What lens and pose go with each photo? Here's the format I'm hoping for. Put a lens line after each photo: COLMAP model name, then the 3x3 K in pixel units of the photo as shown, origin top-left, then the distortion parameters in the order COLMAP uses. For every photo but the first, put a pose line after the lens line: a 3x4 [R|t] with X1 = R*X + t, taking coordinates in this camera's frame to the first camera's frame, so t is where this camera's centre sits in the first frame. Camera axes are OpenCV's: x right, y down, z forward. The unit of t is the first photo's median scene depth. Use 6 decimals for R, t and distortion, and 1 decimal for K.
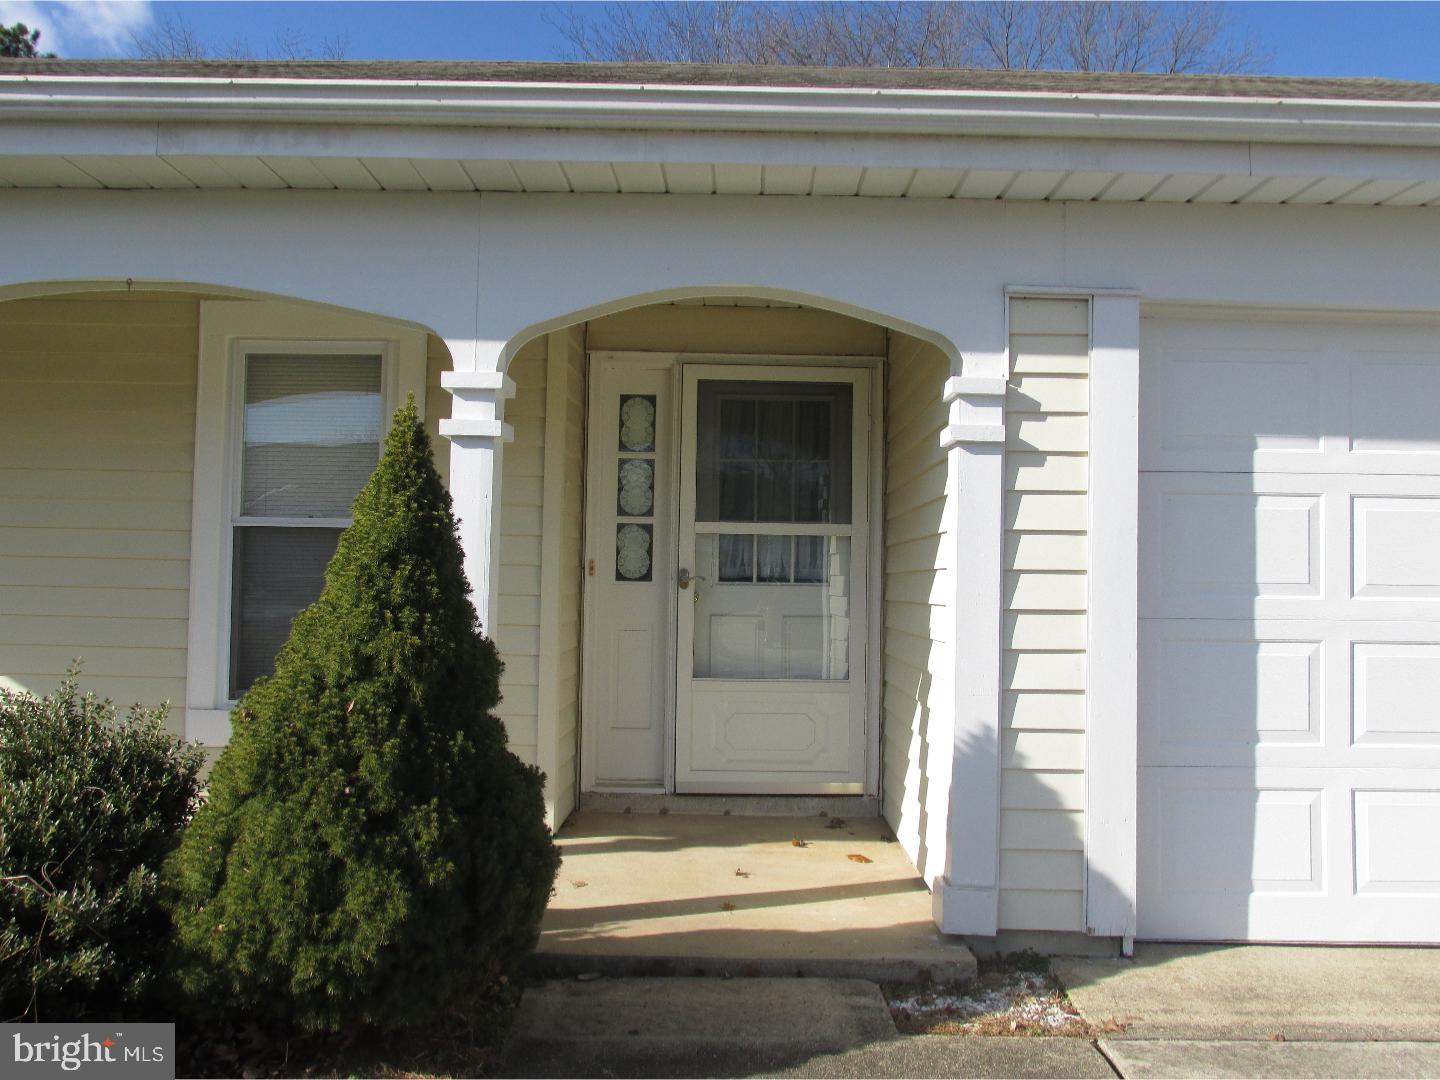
lens RADIAL K [[1201.0, 0, 752.8], [0, 1201.0, 535.4], [0, 0, 1]] dist [-0.015337, -0.018864]
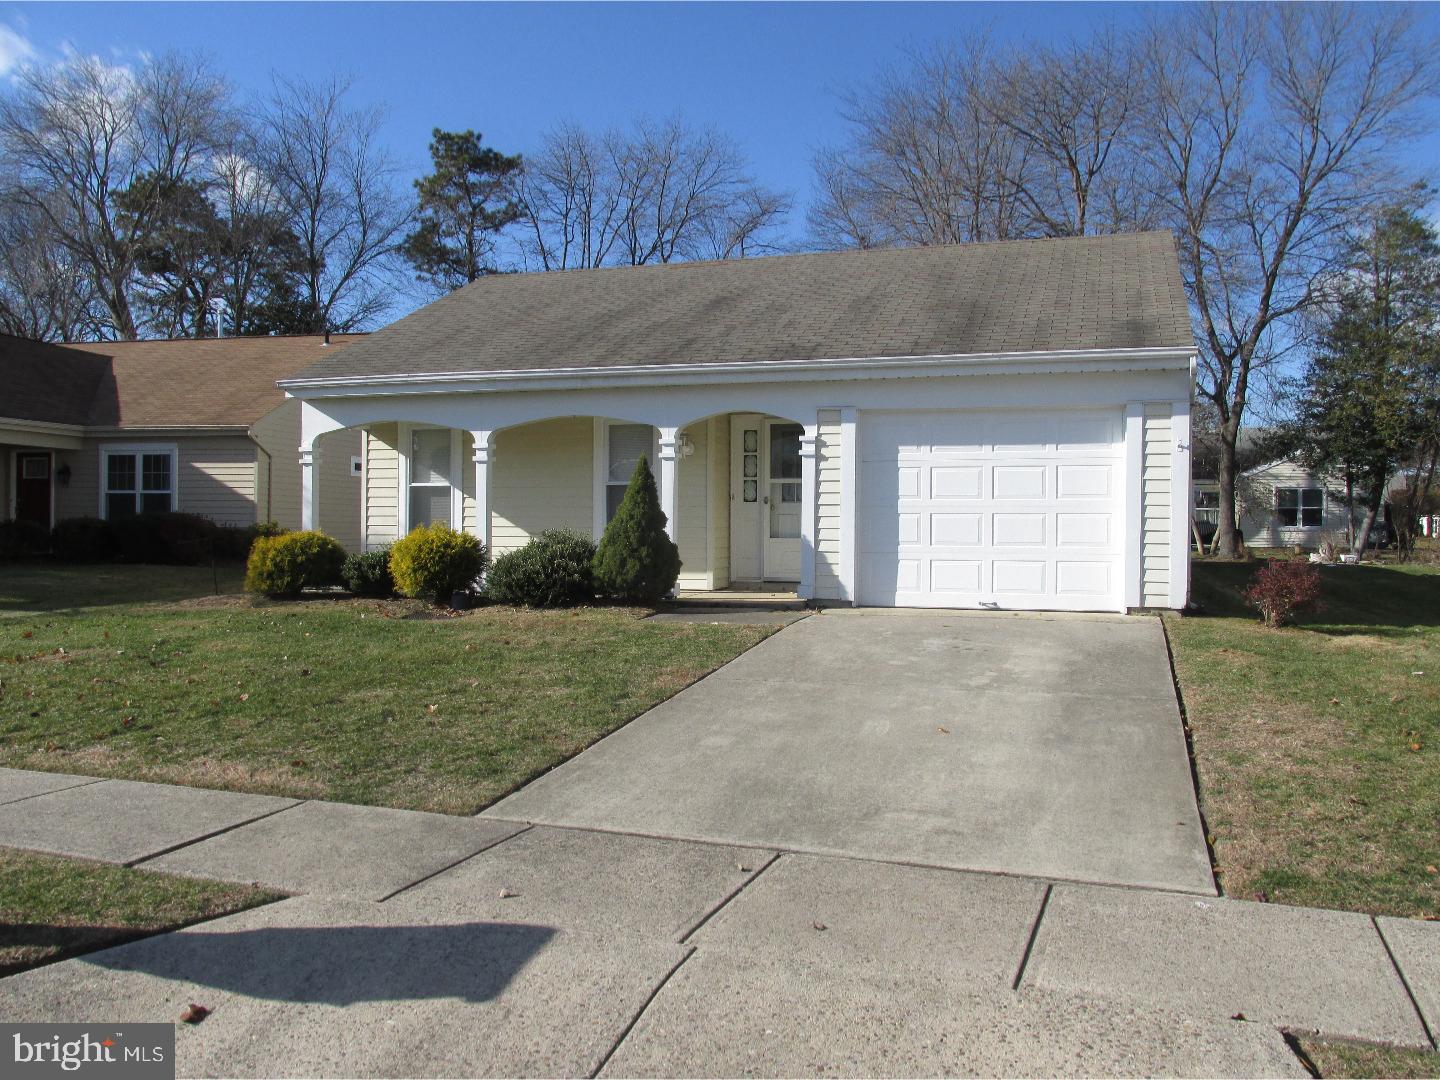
lens RADIAL K [[1201.0, 0, 724.9], [0, 1201.0, 534.6], [0, 0, 1]] dist [-0.015337, -0.018864]
pose [[0.945902, -0.010032, -0.324298, 1.039802], [0.023436, 0.999023, 0.037454, 0.013870], [0.323606, -0.043028, 0.945213, -2.222729]]
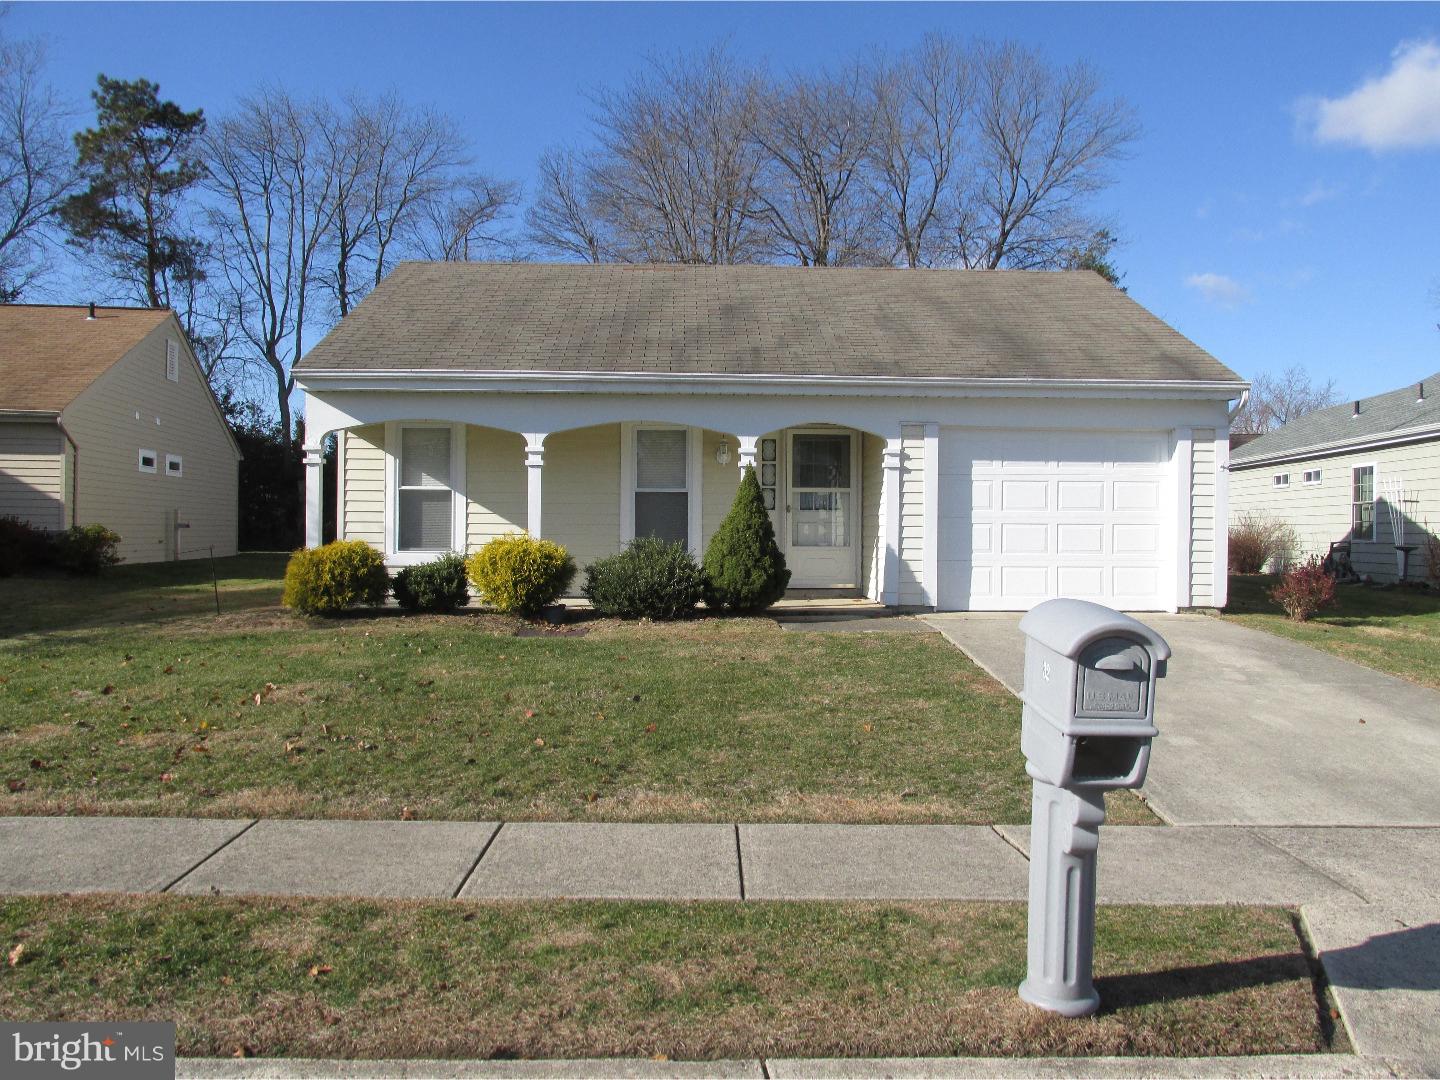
lens RADIAL K [[1204.2, 0, 718.1], [0, 1204.2, 543.5], [0, 0, 1]] dist [0.000081, -0.035224]
pose [[0.999735, -0.010213, 0.020616, -0.388858], [0.009113, 0.998567, 0.052738, -0.044142], [-0.021125, -0.052536, 0.998396, -2.469028]]
